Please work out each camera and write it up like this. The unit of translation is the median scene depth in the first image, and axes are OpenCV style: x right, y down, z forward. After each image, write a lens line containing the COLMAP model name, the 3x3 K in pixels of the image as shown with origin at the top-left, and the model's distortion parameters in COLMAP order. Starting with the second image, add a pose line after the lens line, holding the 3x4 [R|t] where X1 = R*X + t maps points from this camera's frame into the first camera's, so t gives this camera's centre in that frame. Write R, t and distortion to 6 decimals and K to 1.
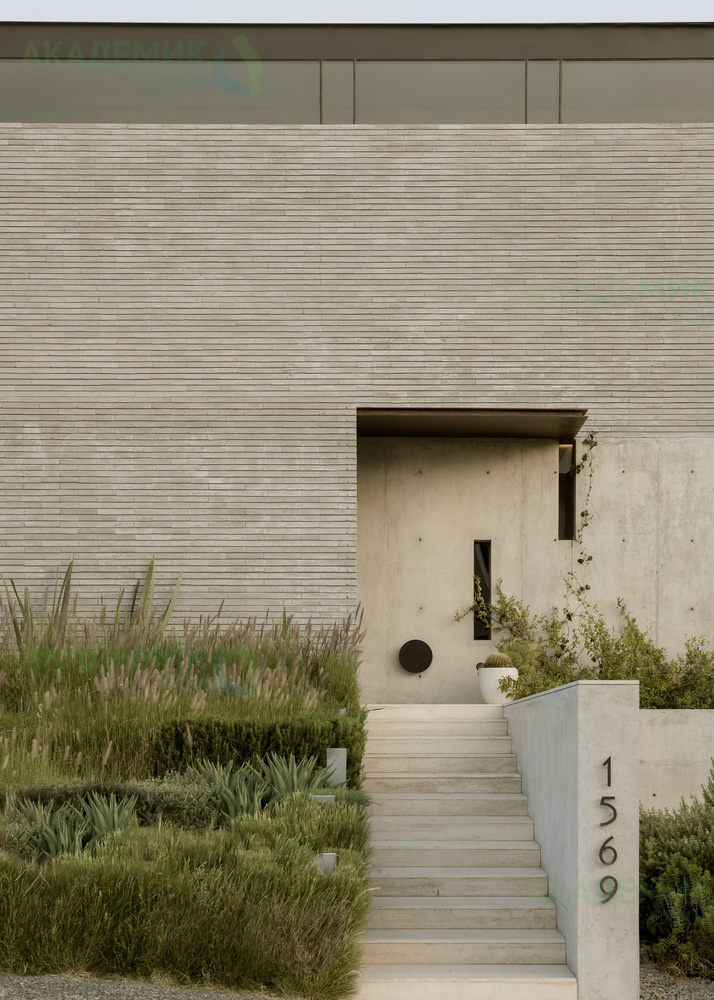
lens RADIAL K [[2224.6, 0, 323.3], [0, 2224.6, 466.4], [0, 0, 1]] dist [0.141519, 0.000000]
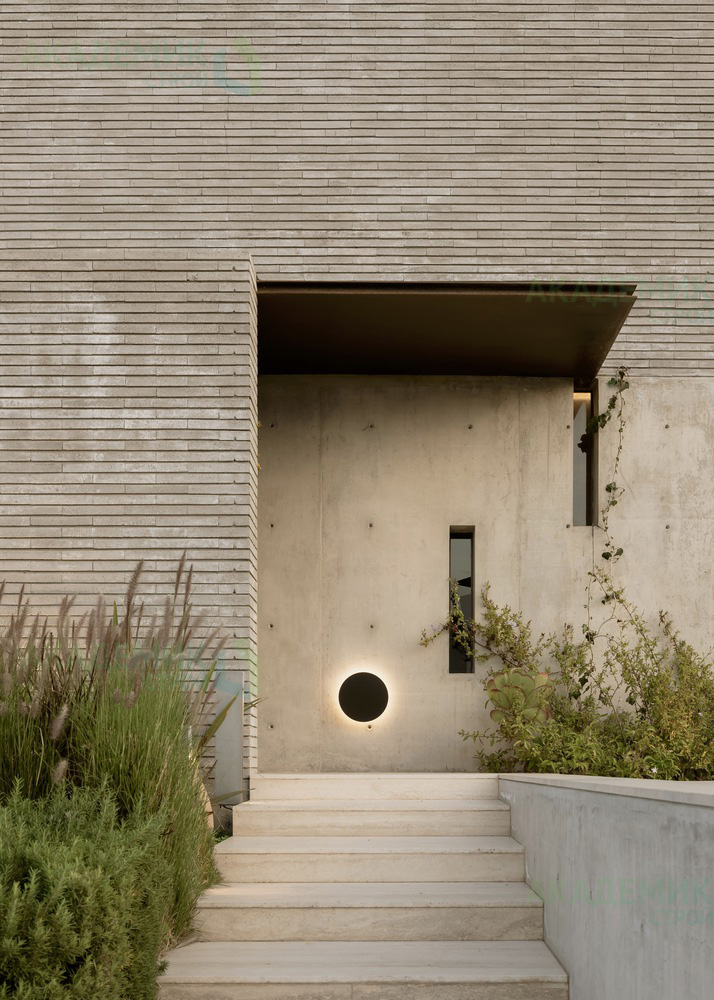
lens RADIAL K [[1796.7, 0, 374.2], [0, 1796.7, 471.7], [0, 0, 1]] dist [0.010200, 0.000000]
pose [[0.999665, 0.004373, 0.025515, 0.030726], [-0.003169, 0.998888, -0.047044, 0.042793], [-0.025693, 0.046948, 0.998567, 0.454056]]
